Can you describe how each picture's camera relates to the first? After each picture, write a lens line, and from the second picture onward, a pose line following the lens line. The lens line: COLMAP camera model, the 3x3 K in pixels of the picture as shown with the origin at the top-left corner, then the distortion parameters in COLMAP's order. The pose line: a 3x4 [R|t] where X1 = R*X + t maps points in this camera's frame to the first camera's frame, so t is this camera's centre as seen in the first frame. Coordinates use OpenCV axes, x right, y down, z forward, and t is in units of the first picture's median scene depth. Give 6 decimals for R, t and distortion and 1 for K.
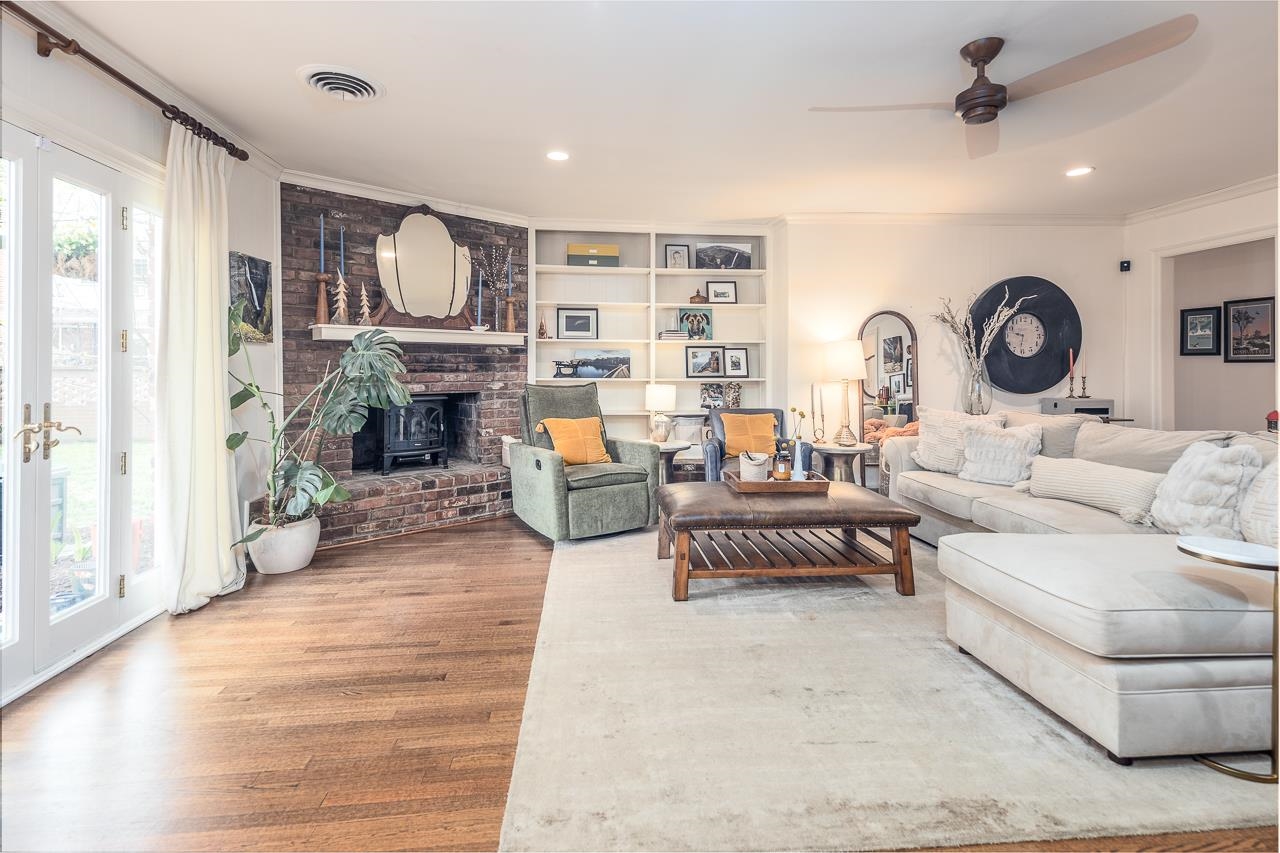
lens RADIAL K [[611.5, 0, 643.2], [0, 611.5, 372.5], [0, 0, 1]] dist [0.036184, -0.000020]
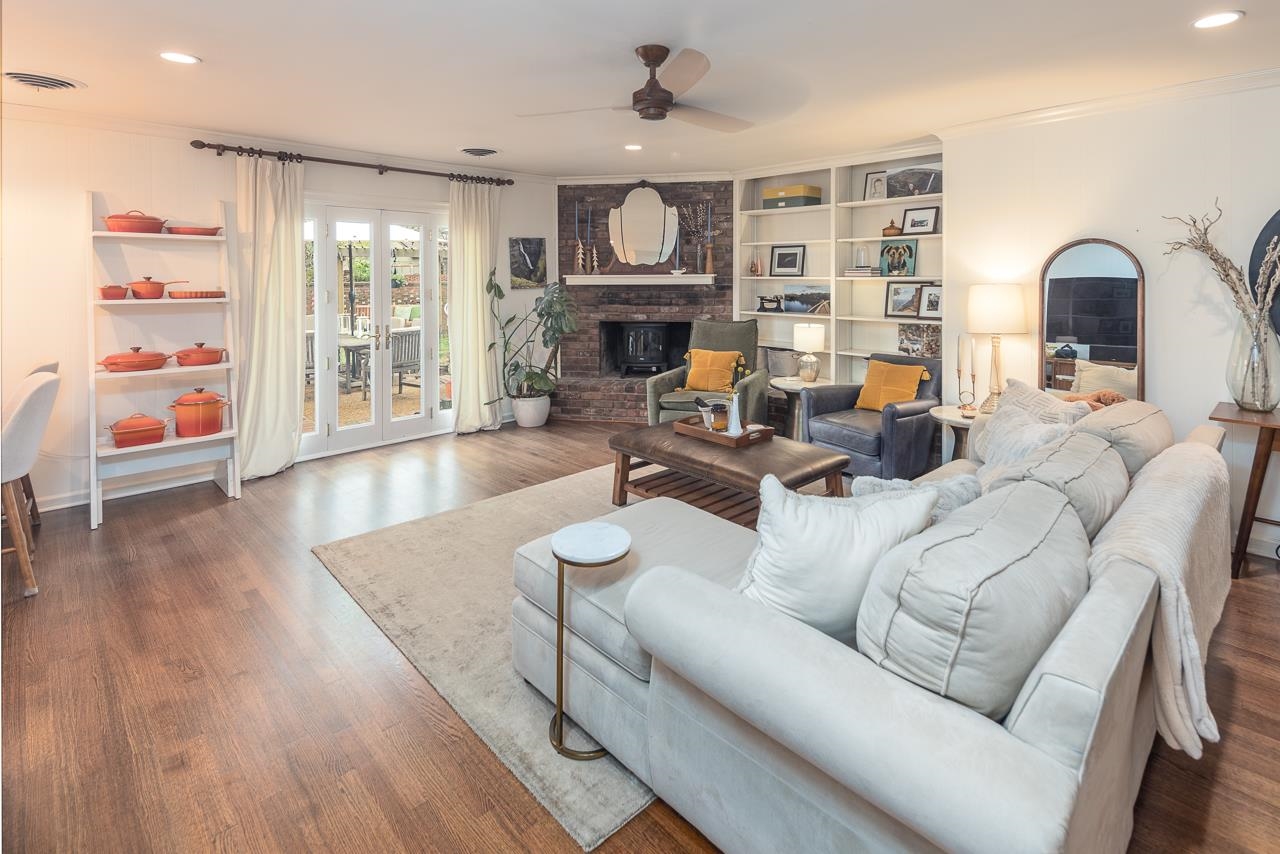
lens RADIAL K [[610.4, 0, 641.6], [0, 610.4, 296.9], [0, 0, 1]] dist [0.037949, -0.016981]
pose [[0.618118, 0.023563, -0.785732, 0.632592], [0.003784, 0.999450, 0.032949, -0.058563], [0.786076, -0.023339, 0.617689, 0.159799]]
